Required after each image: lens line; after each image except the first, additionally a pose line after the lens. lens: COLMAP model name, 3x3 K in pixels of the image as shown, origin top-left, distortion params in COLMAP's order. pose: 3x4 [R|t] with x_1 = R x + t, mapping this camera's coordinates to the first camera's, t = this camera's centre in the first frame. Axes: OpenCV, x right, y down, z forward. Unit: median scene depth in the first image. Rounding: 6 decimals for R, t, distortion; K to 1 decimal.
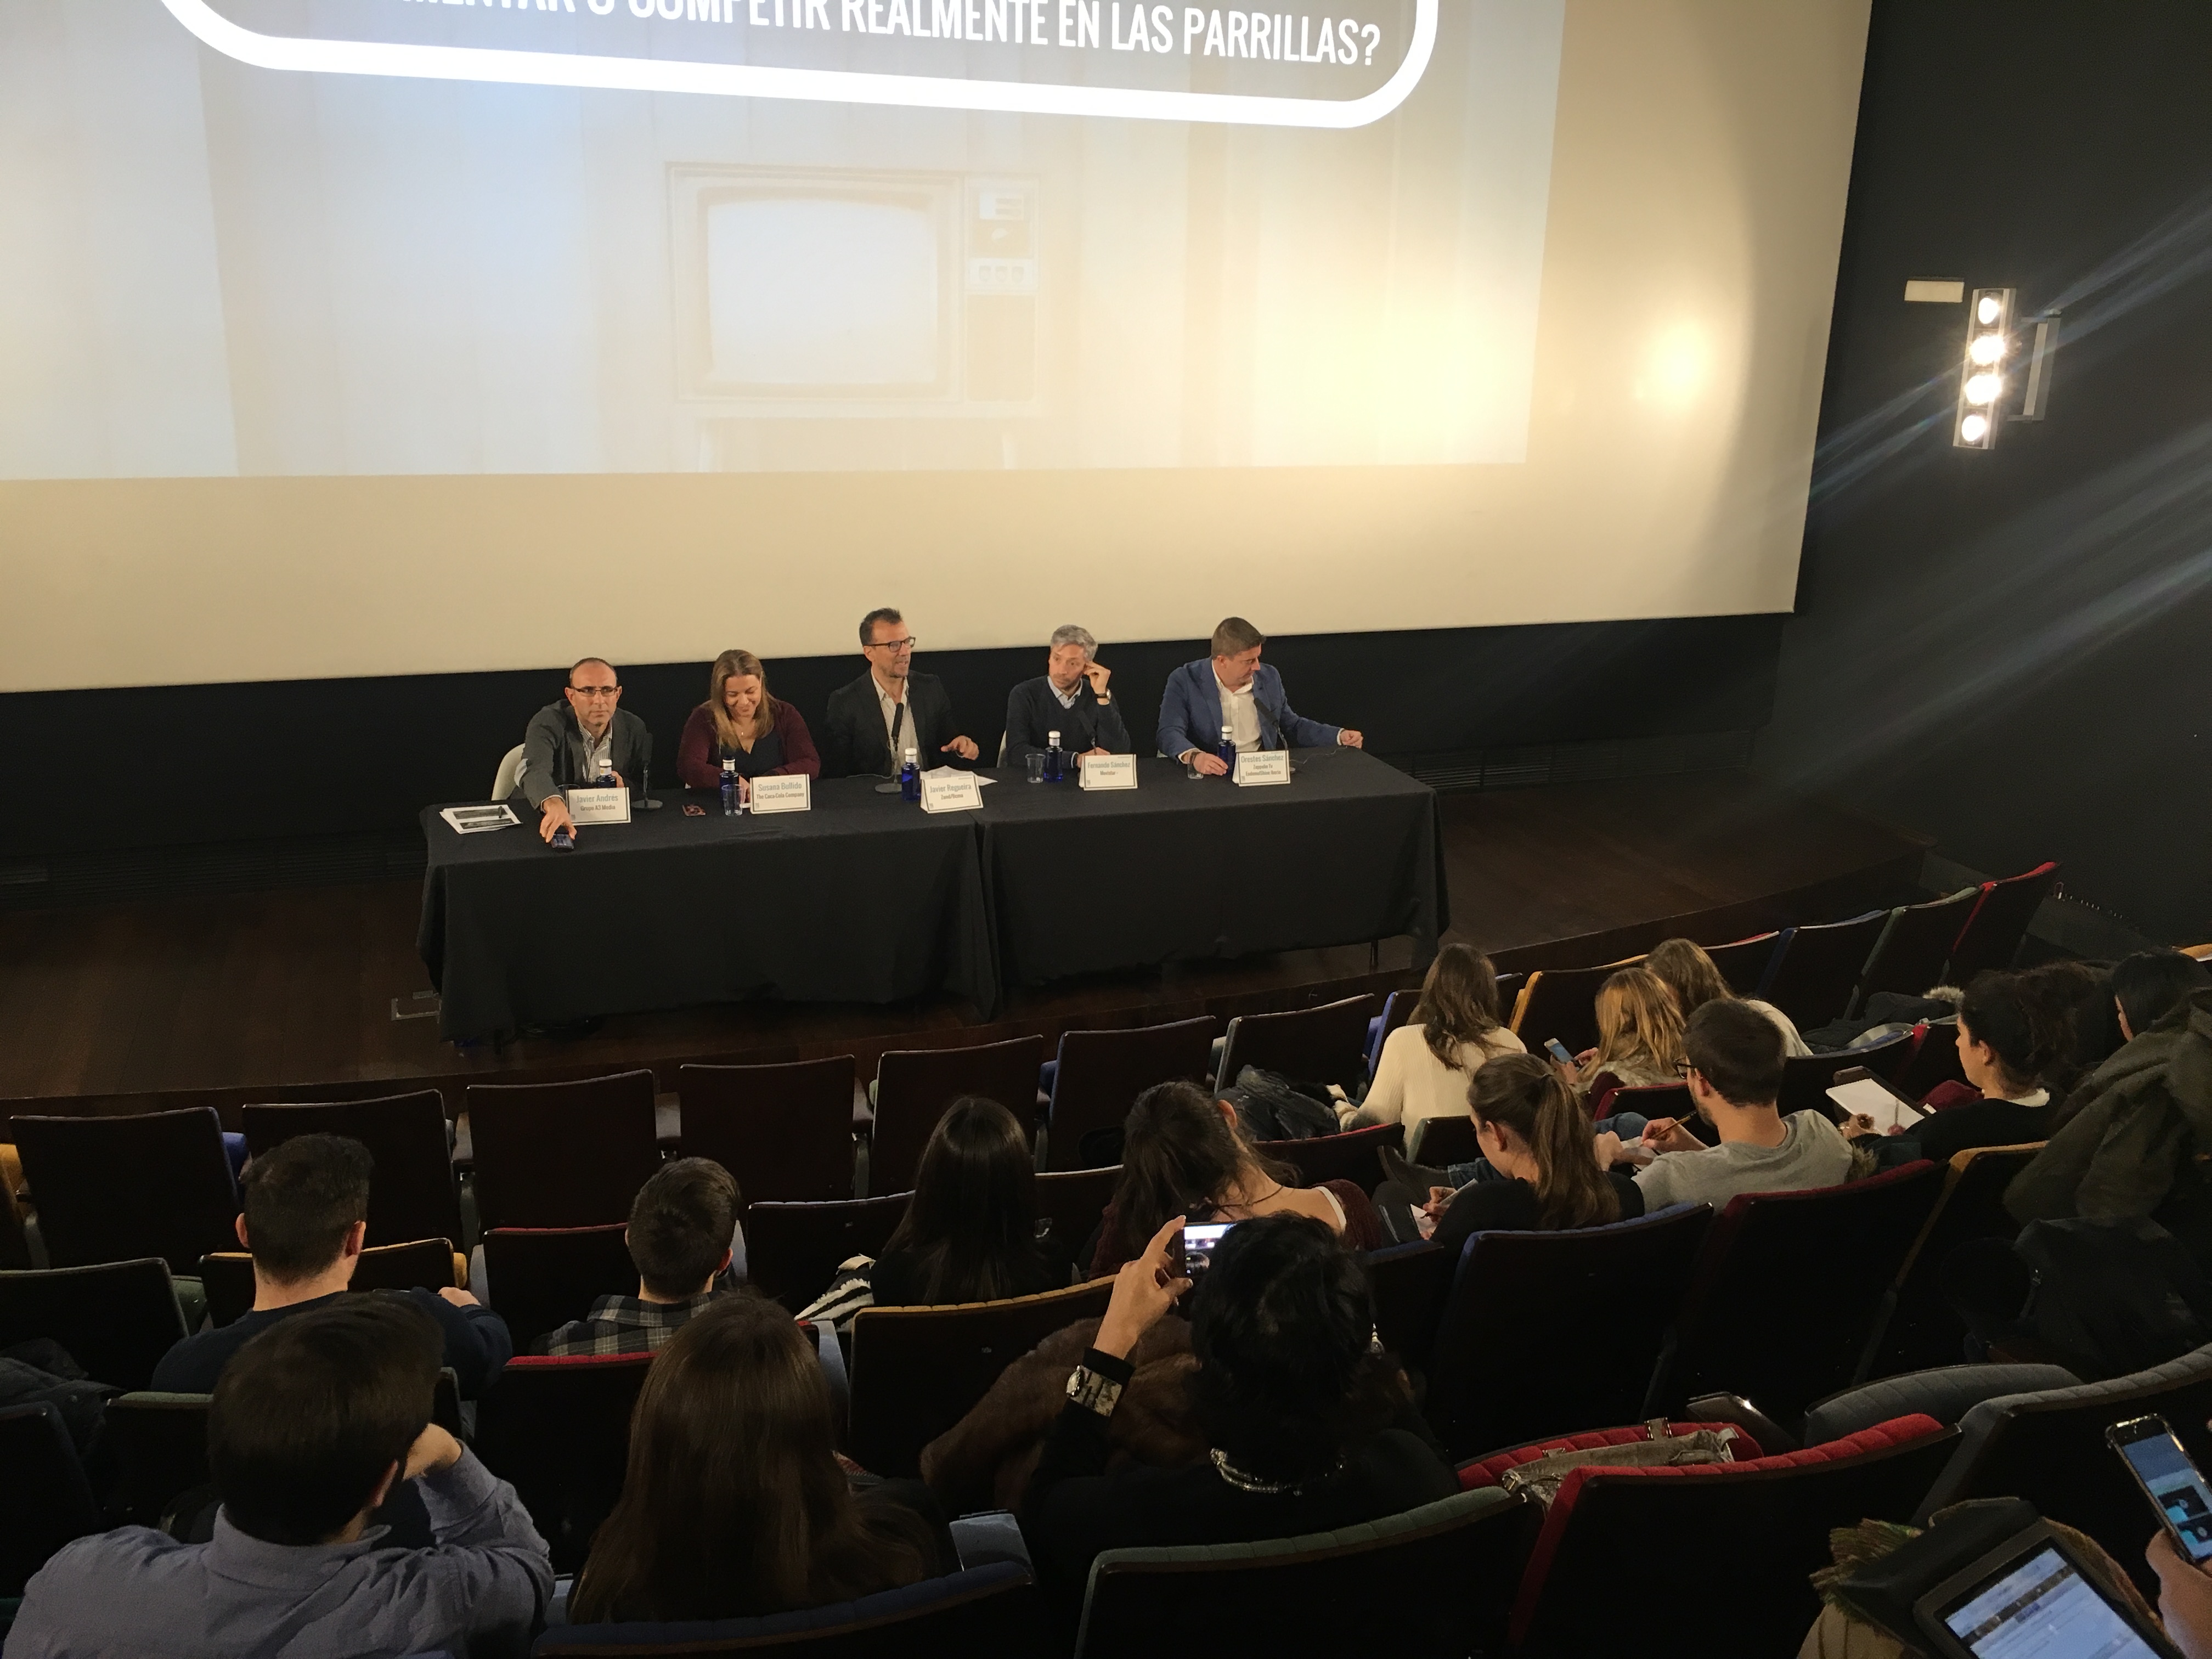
lens RADIAL K [[1855.5, 0, 1107.9], [0, 1855.5, 828.3], [0, 0, 1]] dist [0.002480, 0.004242]
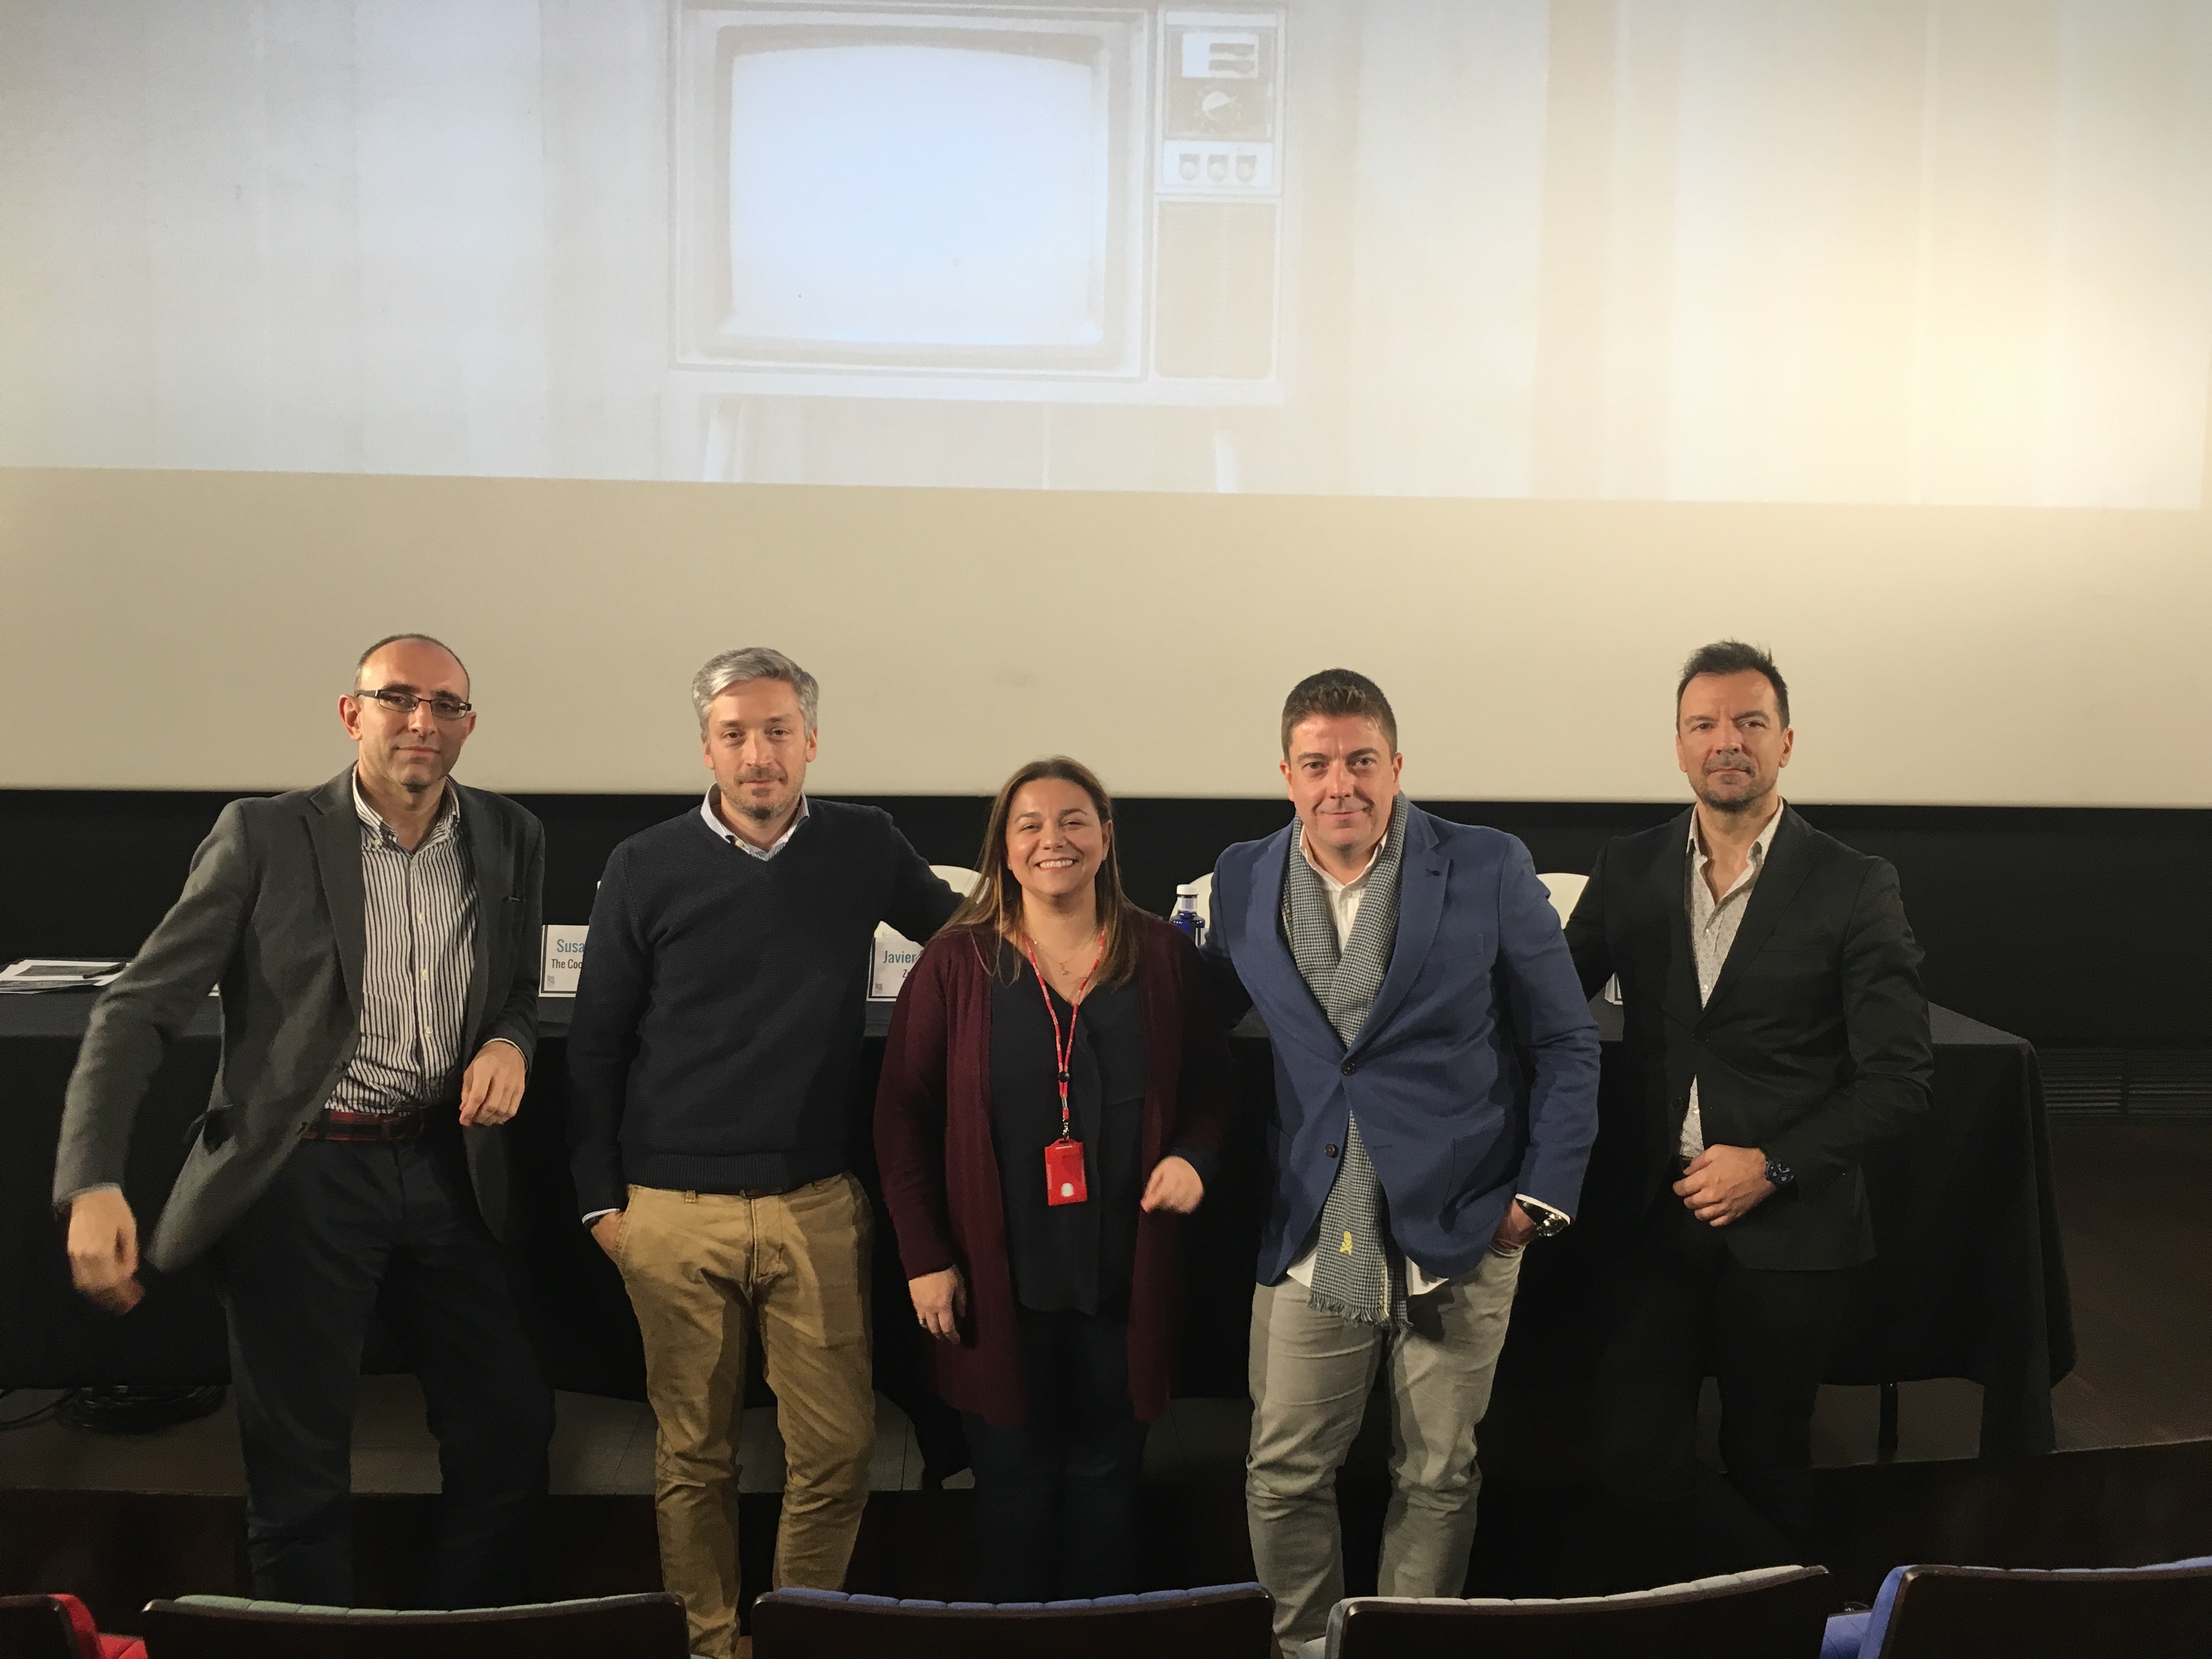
lens RADIAL K [[1855.5, 0, 1099.4], [0, 1855.5, 834.6], [0, 0, 1]] dist [0.002480, 0.004242]
pose [[0.958447, 0.023788, -0.284275, 0.081443], [-0.080476, 0.978589, -0.189440, 0.028054], [0.273682, 0.204446, 0.939840, 0.473977]]
